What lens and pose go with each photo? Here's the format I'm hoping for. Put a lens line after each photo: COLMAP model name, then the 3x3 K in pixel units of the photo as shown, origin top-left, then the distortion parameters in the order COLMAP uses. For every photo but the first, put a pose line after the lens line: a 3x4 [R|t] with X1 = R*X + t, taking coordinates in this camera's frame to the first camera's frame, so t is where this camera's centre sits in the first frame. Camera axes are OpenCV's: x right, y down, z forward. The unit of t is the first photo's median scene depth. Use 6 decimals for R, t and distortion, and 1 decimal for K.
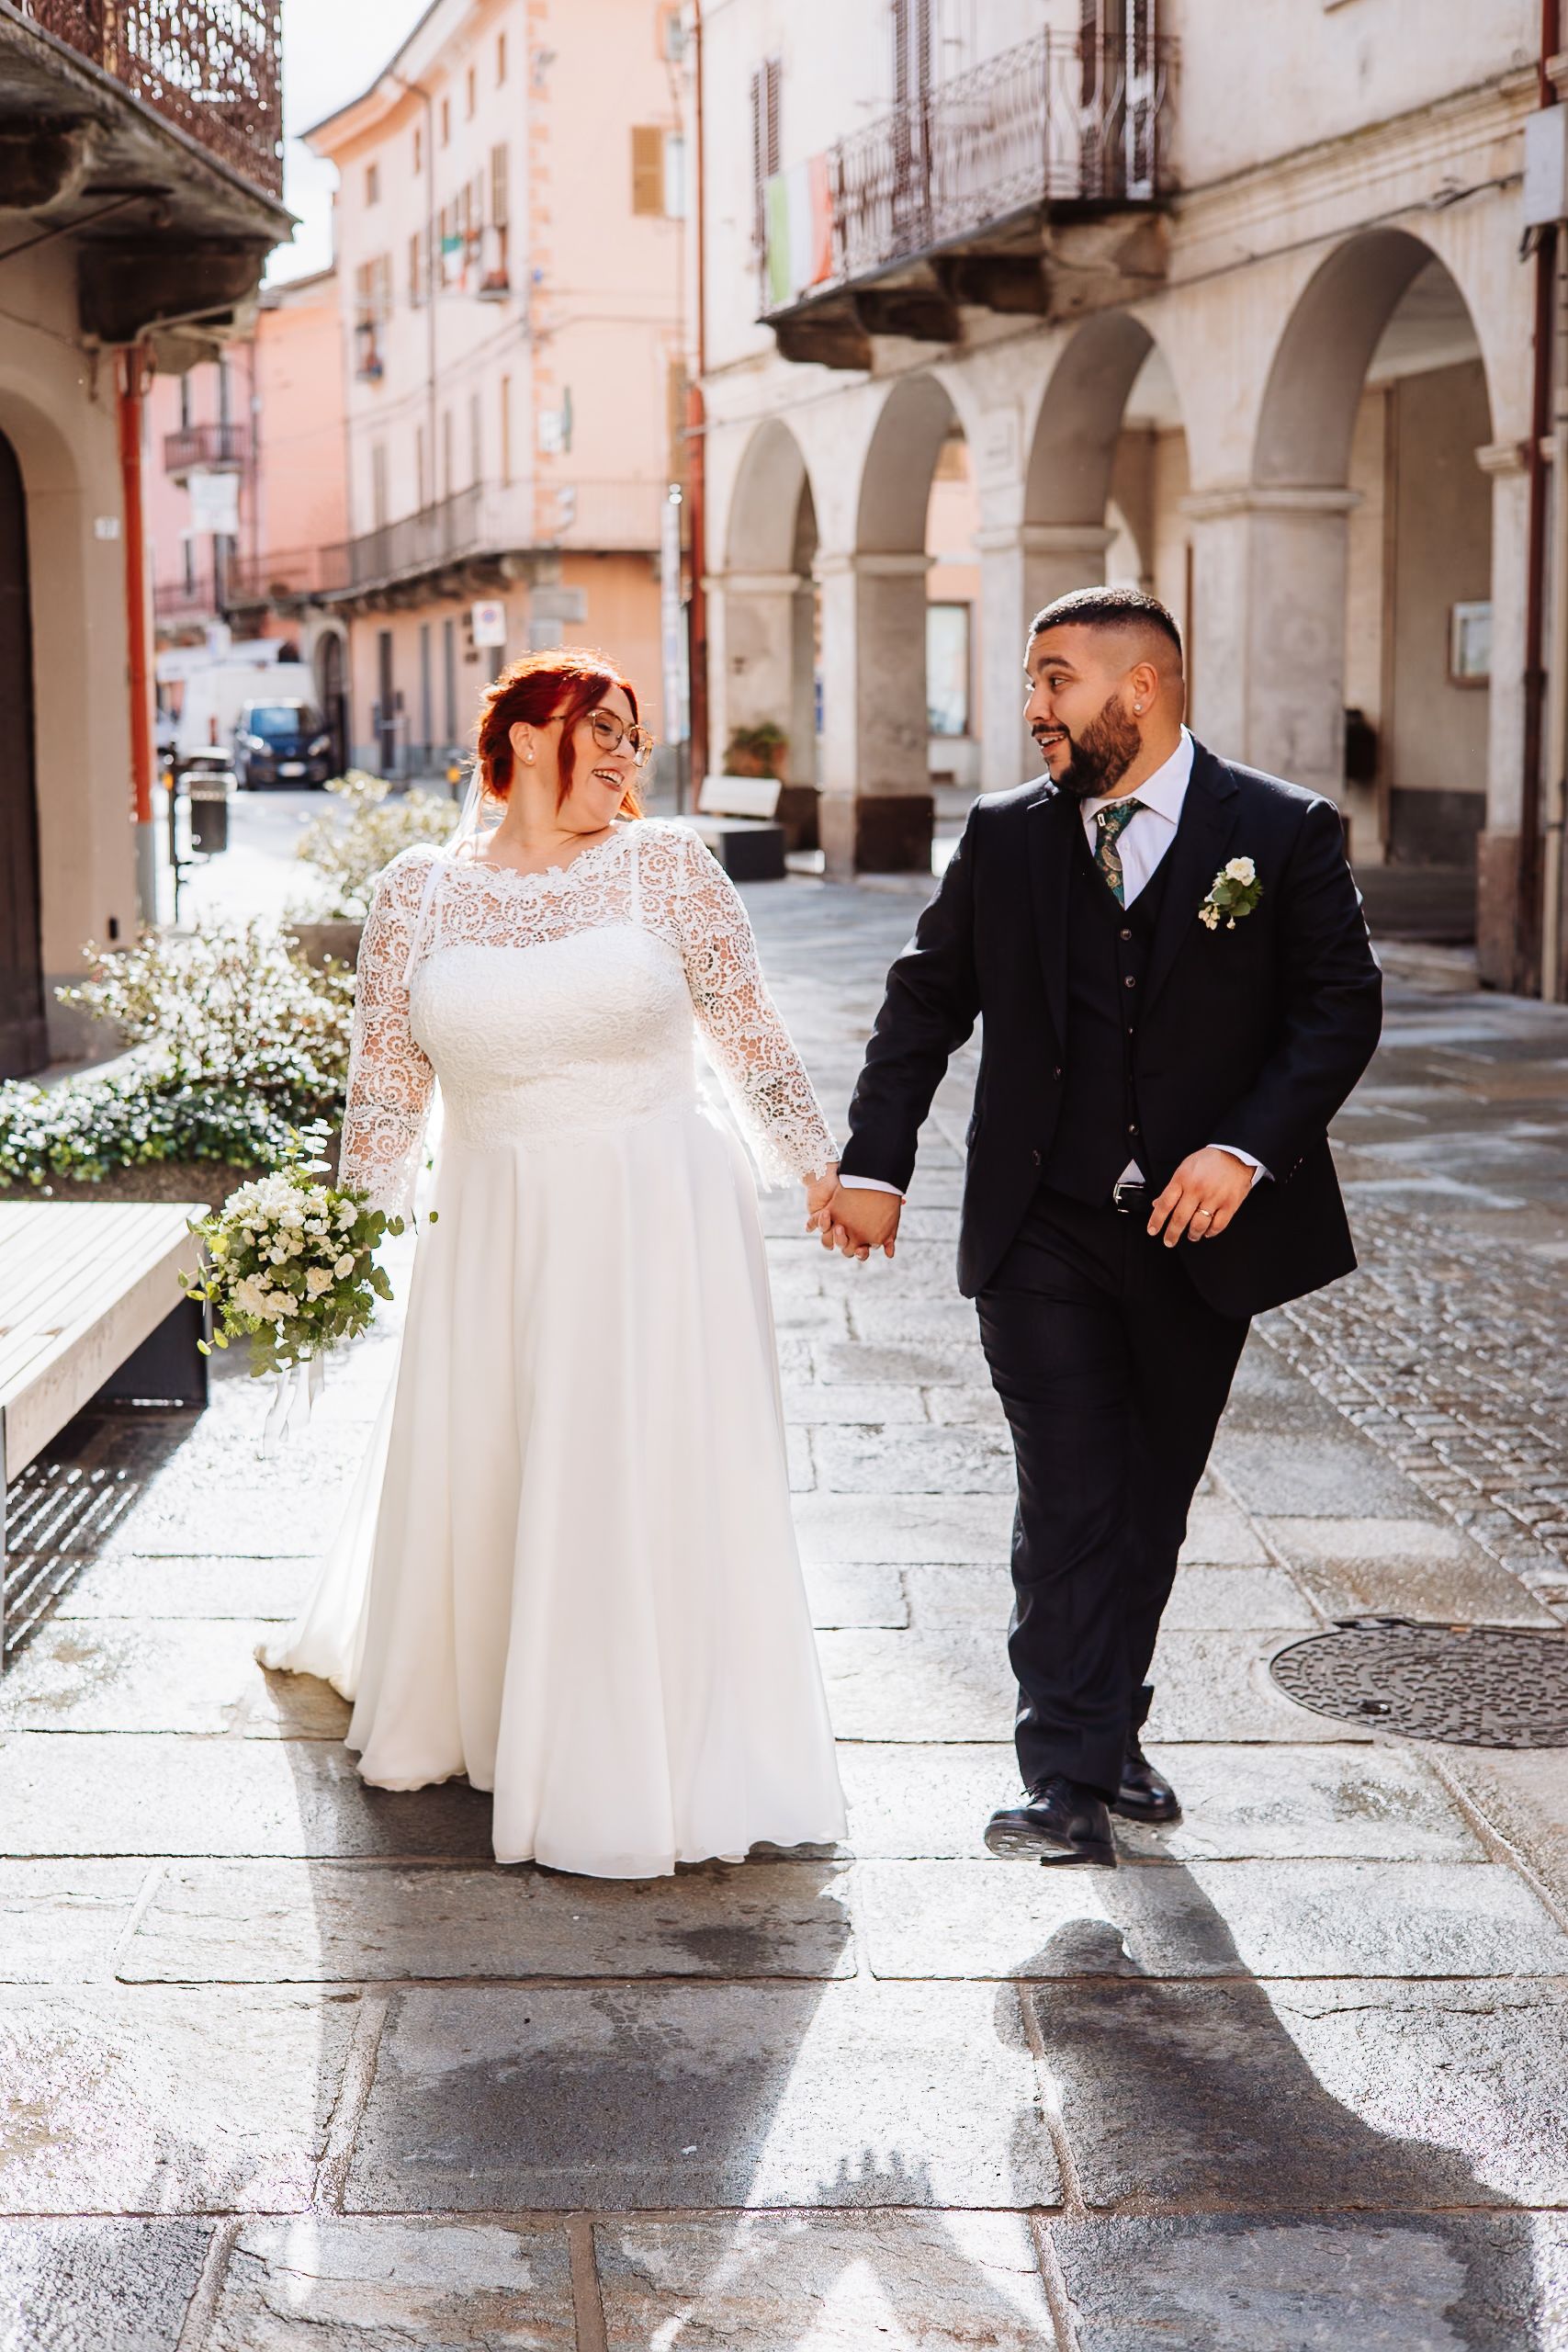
lens RADIAL K [[3220.0, 0, 750.9], [0, 3220.0, 1173.2], [0, 0, 1]] dist [-0.010922, -0.015579]
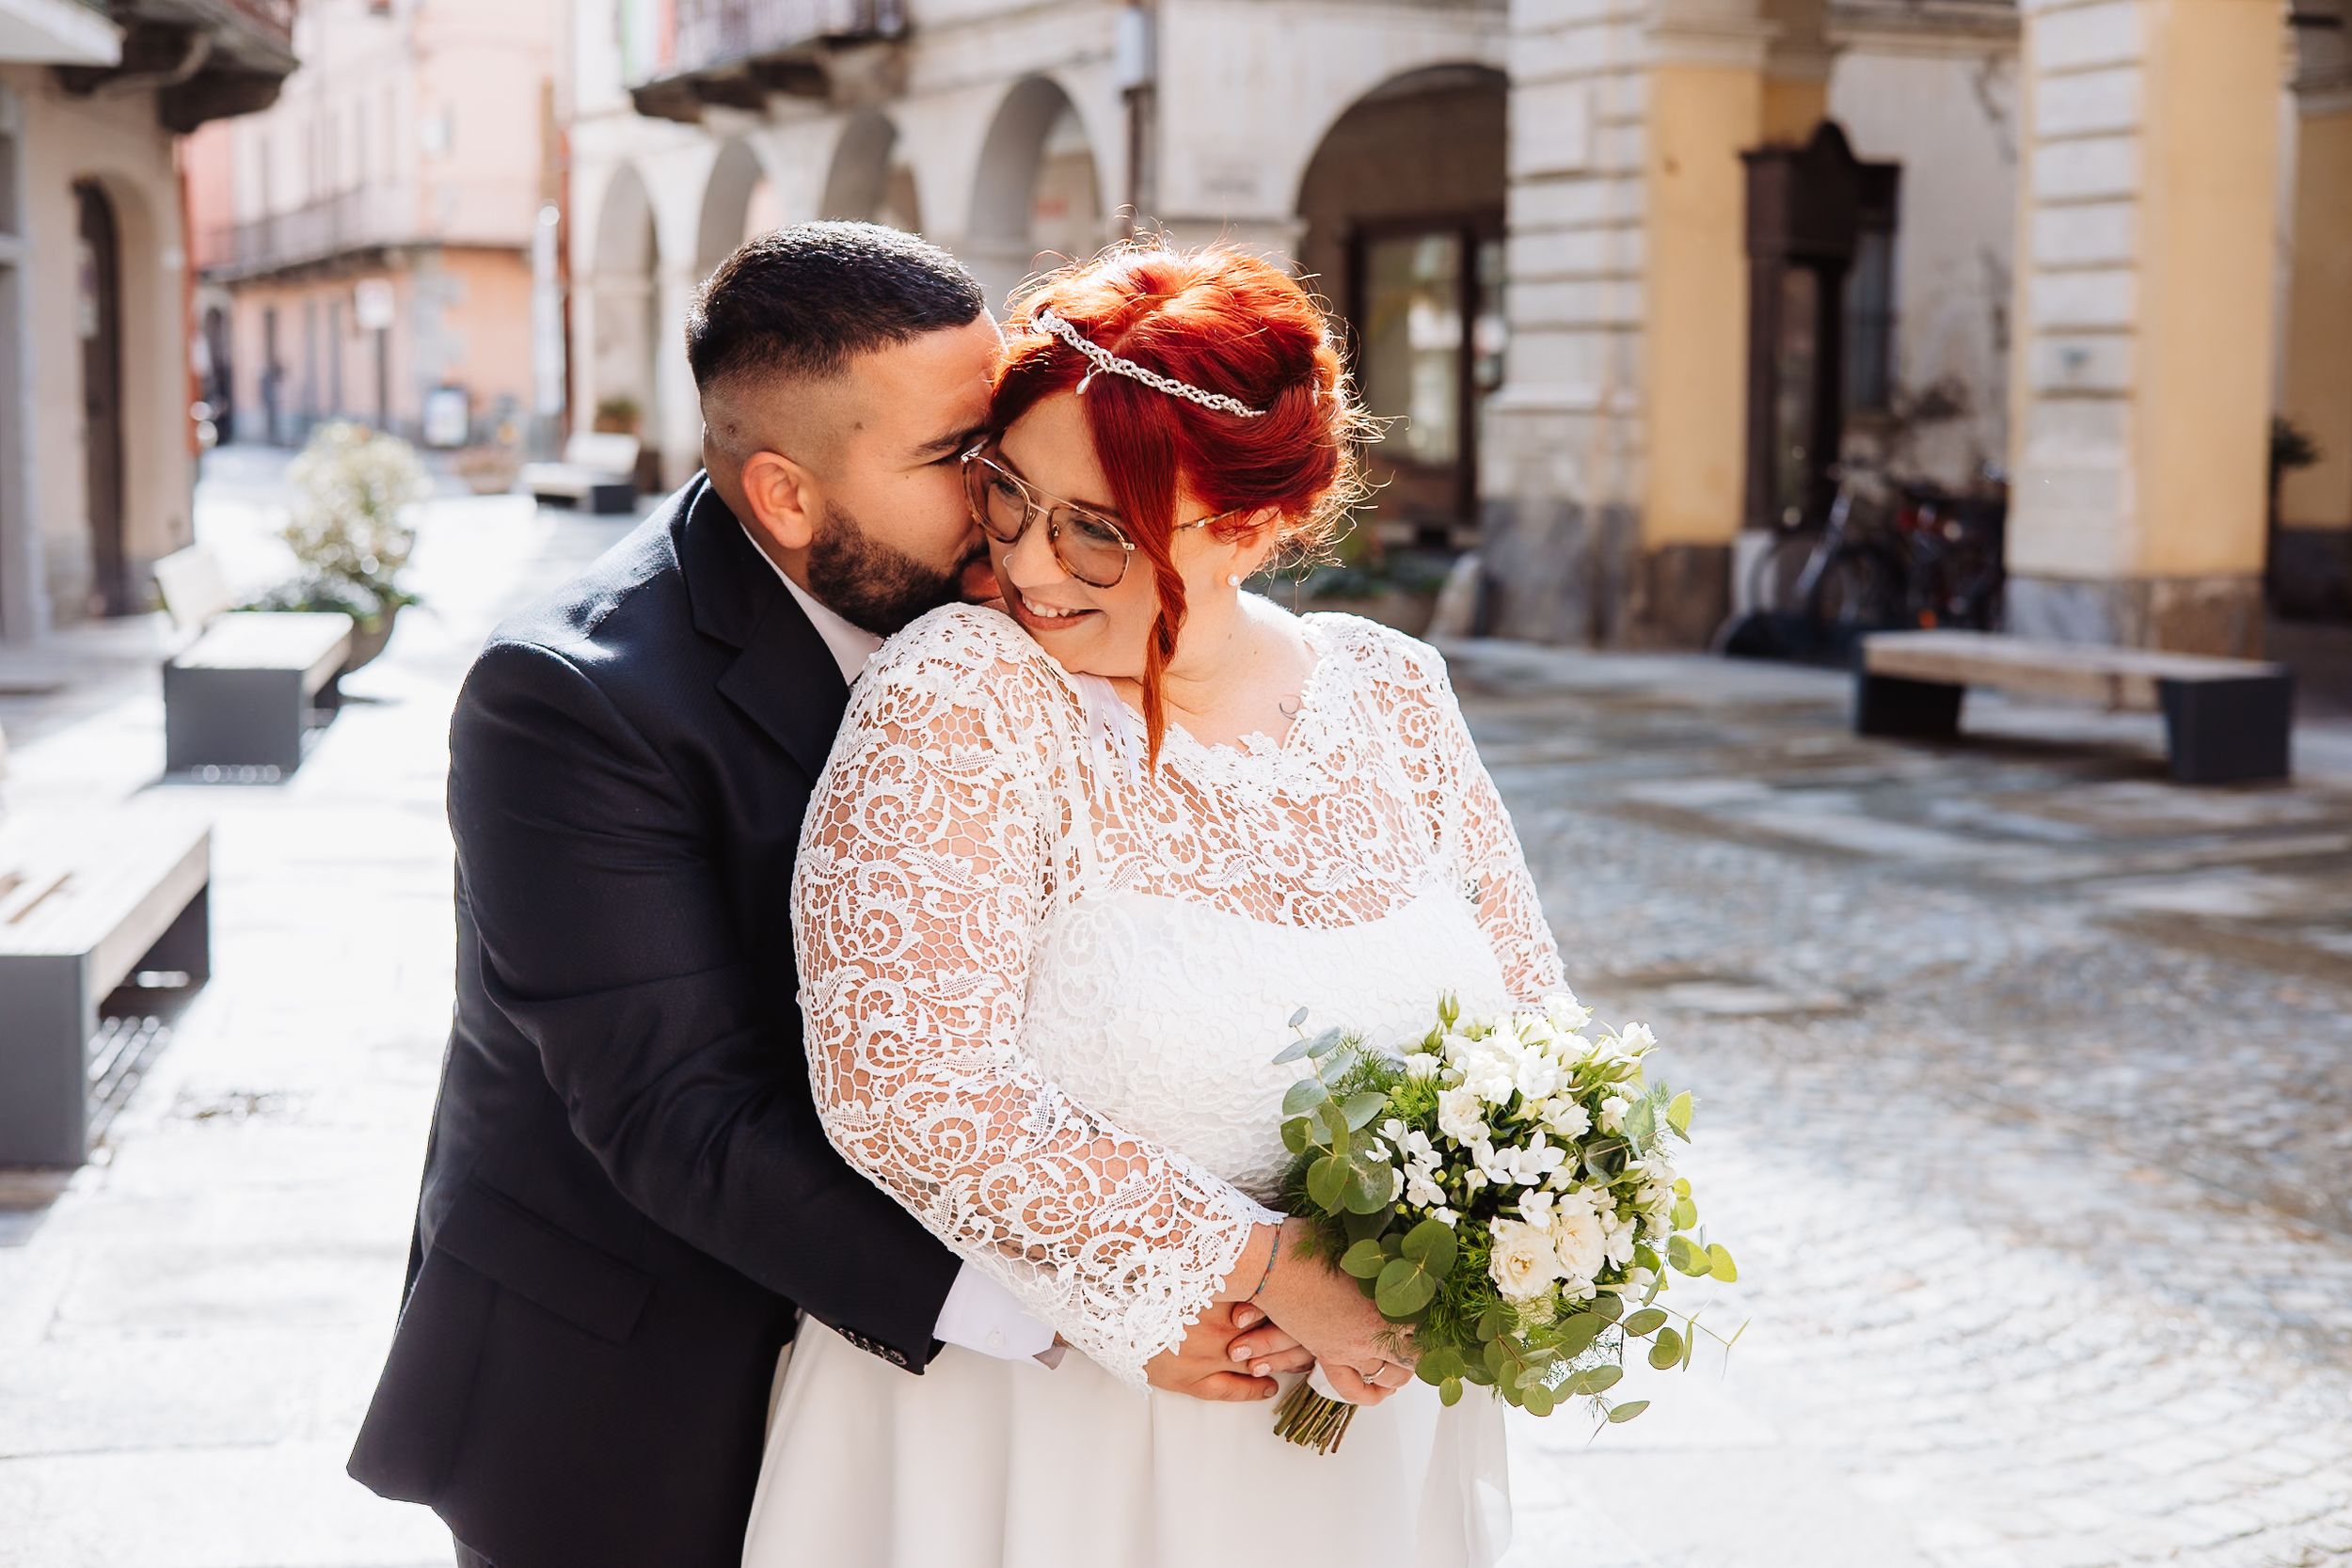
lens RADIAL K [[3269.3, 0, 1176.0], [0, 3269.3, 784.0], [0, 0, 1]] dist [-0.011256, -0.006817]
pose [[0.985261, -0.004856, 0.170990, -0.001777], [0.008583, 0.999741, -0.021066, 0.045396], [-0.170843, 0.022223, 0.985048, -0.327052]]
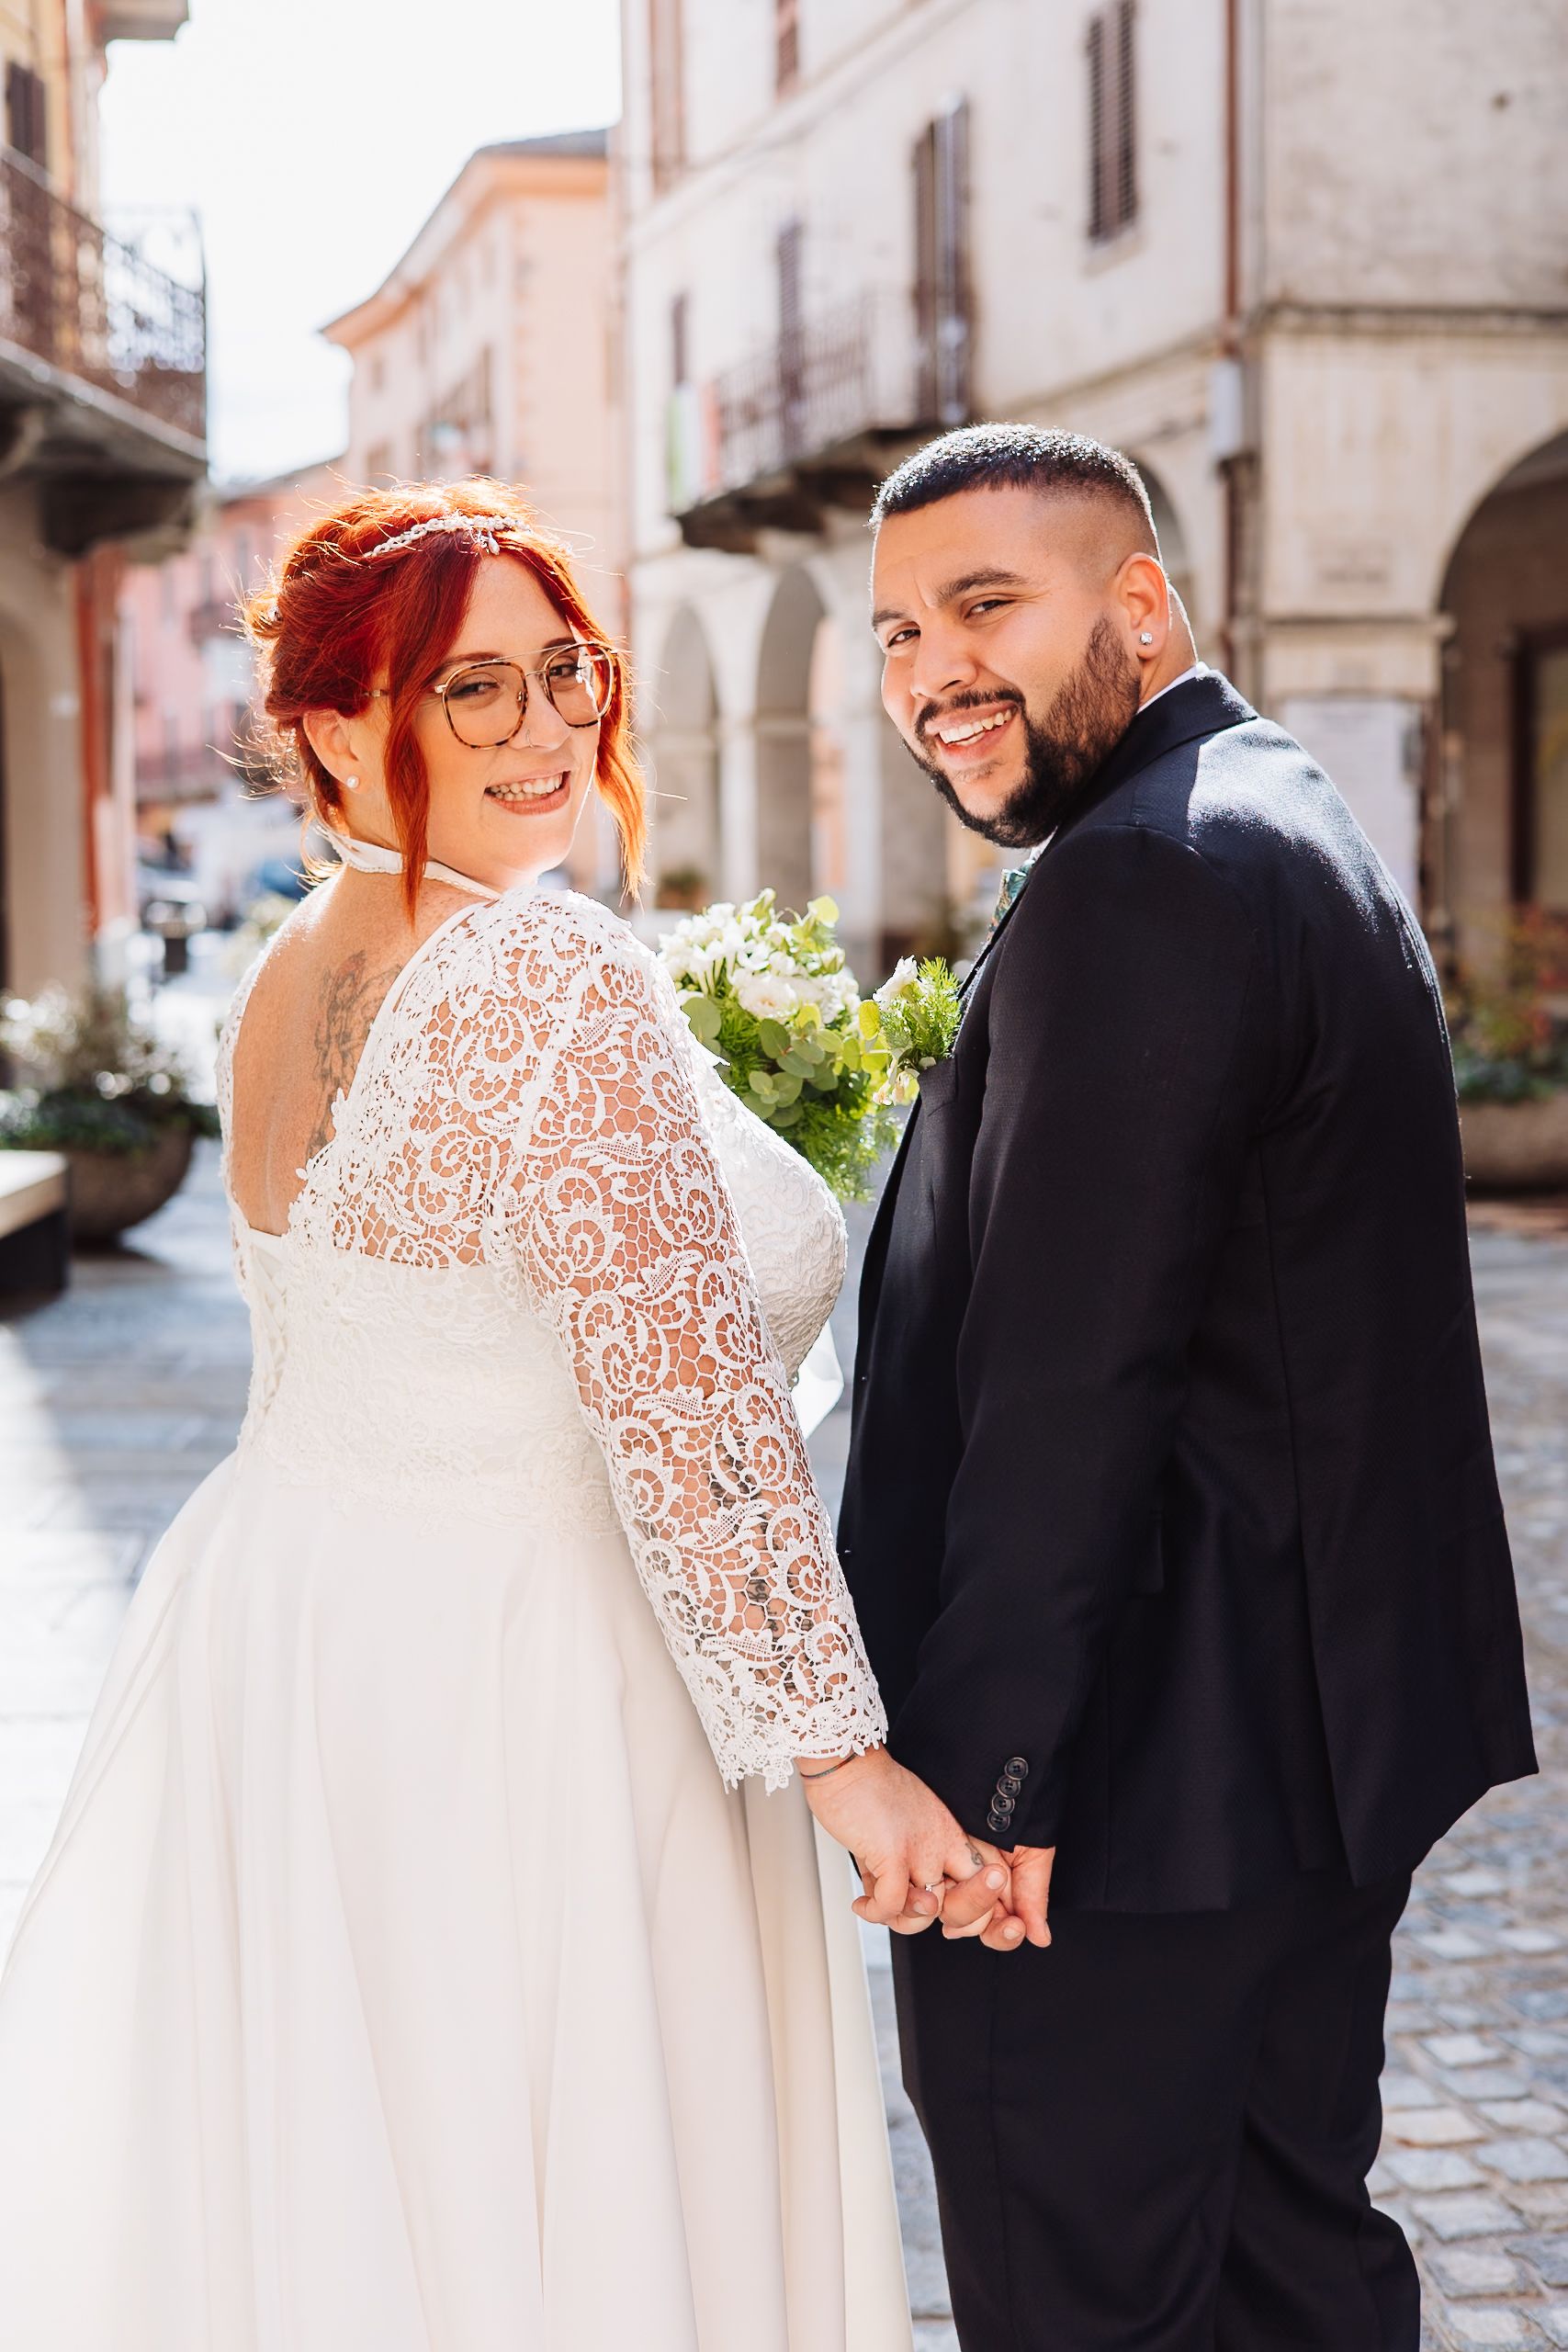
lens RADIAL K [[3220.0, 0, 750.9], [0, 3220.0, 1173.2], [0, 0, 1]] dist [-0.010922, -0.015579]
pose [[0.999913, -0.003529, -0.012684, 0.046057], [0.002912, 0.998825, -0.048368, 0.025161], [0.012839, 0.048327, 0.998749, -0.137007]]
